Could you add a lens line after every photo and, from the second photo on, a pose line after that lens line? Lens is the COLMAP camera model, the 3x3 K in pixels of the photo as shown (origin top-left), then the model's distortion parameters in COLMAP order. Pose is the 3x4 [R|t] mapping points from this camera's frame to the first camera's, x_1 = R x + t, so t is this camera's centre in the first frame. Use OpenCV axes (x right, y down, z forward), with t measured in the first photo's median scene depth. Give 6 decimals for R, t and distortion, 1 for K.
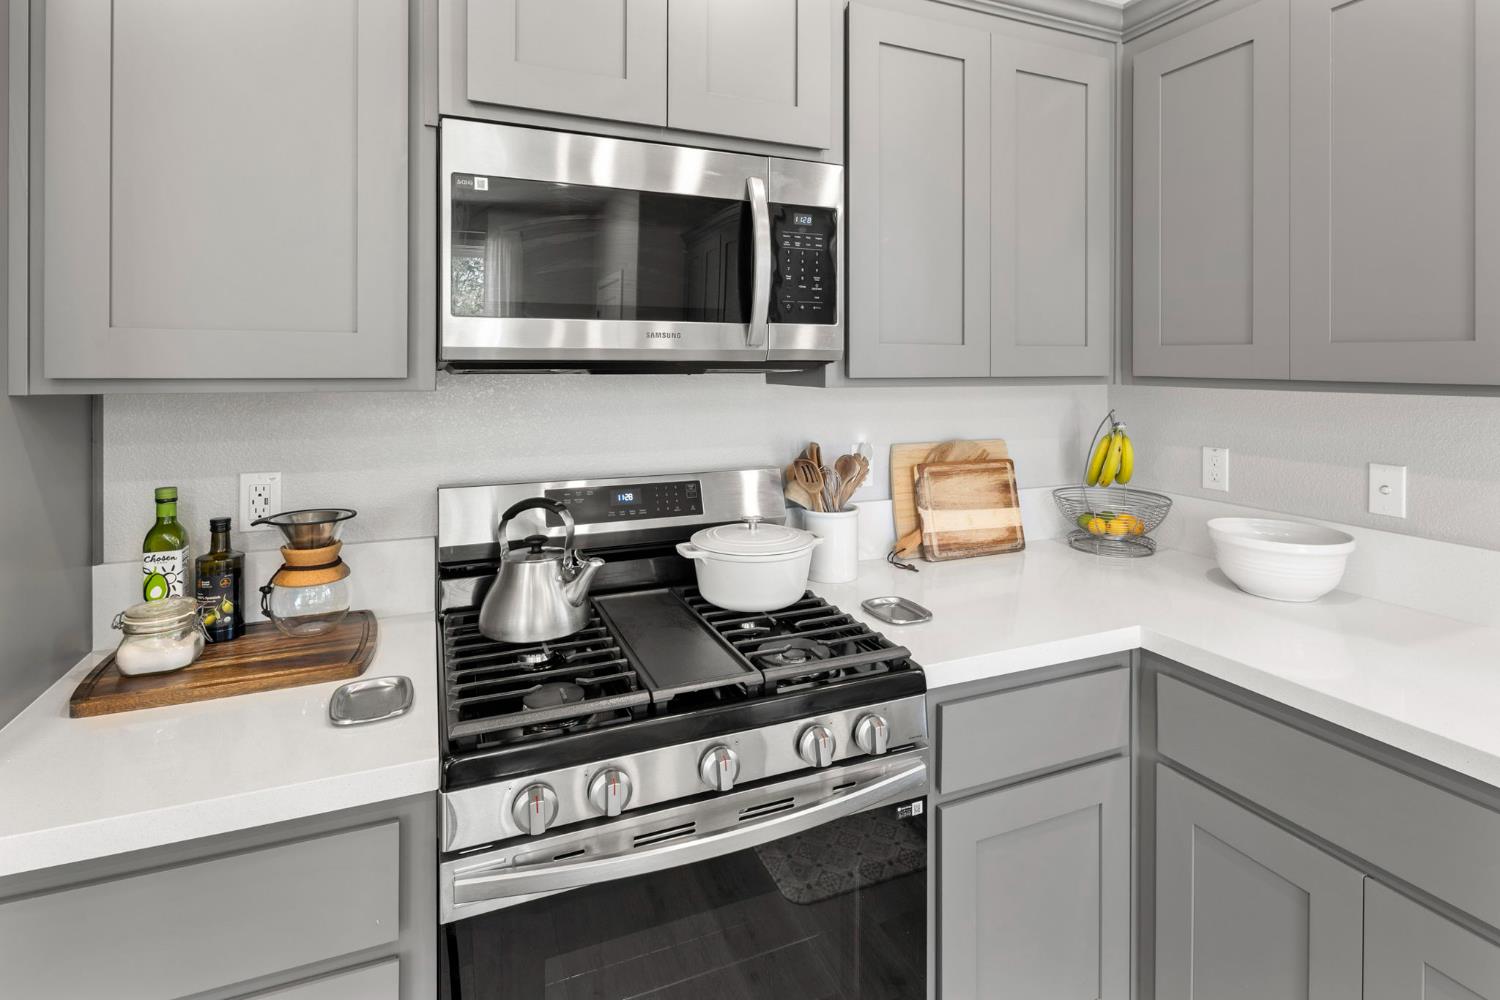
lens RADIAL K [[750.0, 0, 748.9], [0, 750.0, 363.2], [0, 0, 1]] dist [0.000186, -0.000033]
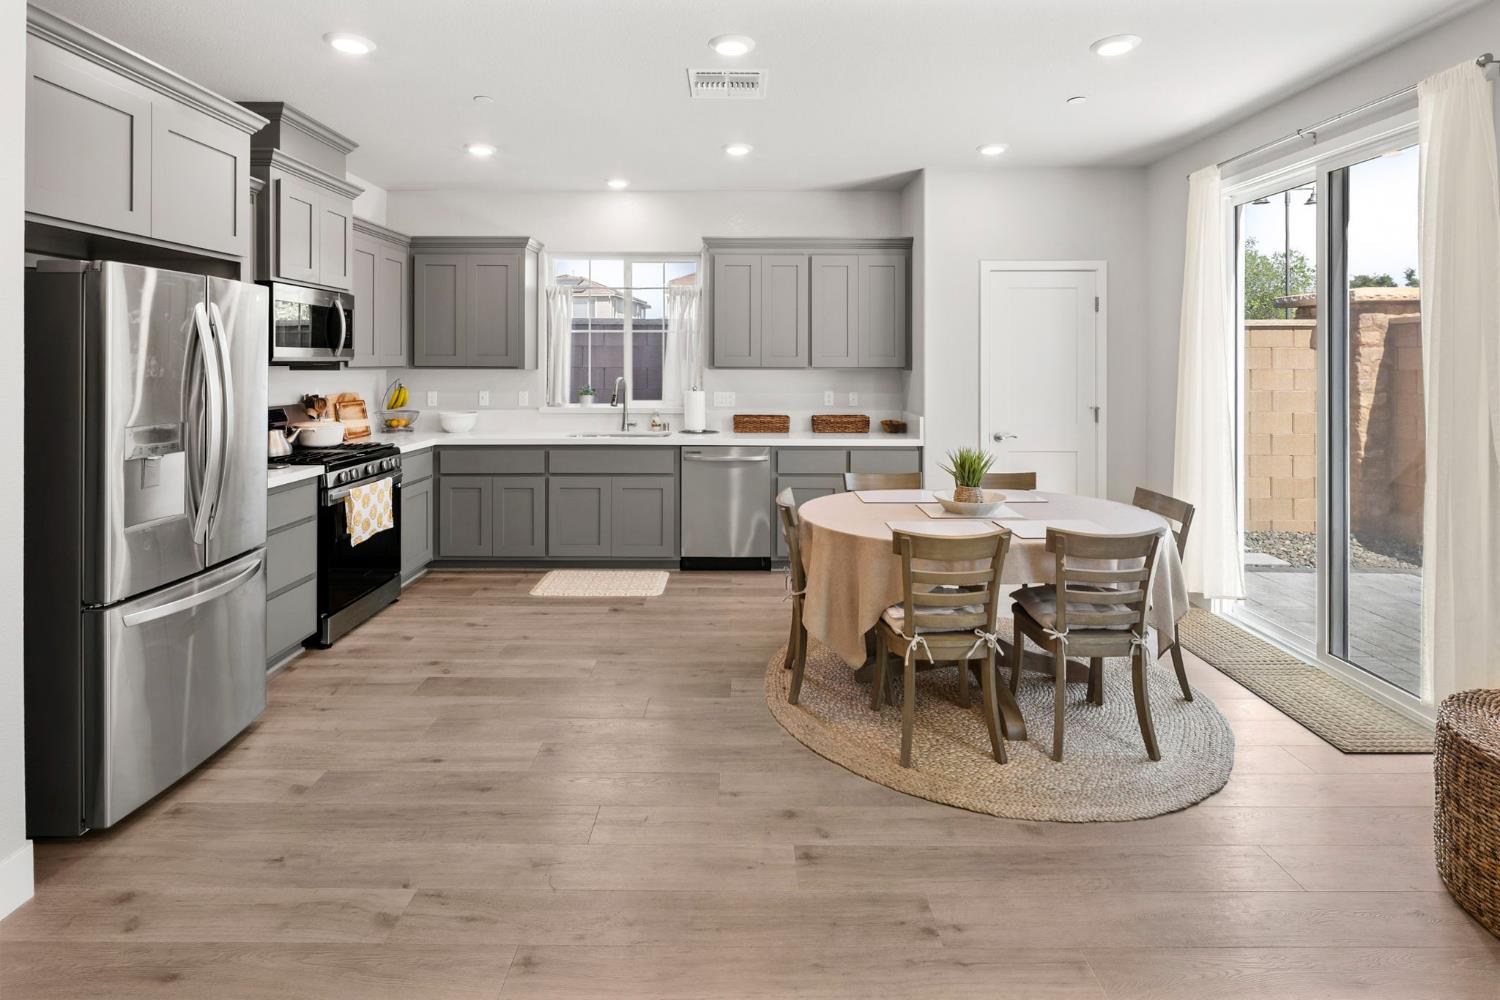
lens RADIAL K [[734.8, 0, 749.0], [0, 734.8, 360.4], [0, 0, 1]] dist [-0.000720, -0.000353]
pose [[0.397007, -0.000100, 0.917815, -1.705009], [-0.001977, 0.999998, 0.000964, -0.010914], [-0.917813, -0.002197, 0.397006, -1.412201]]
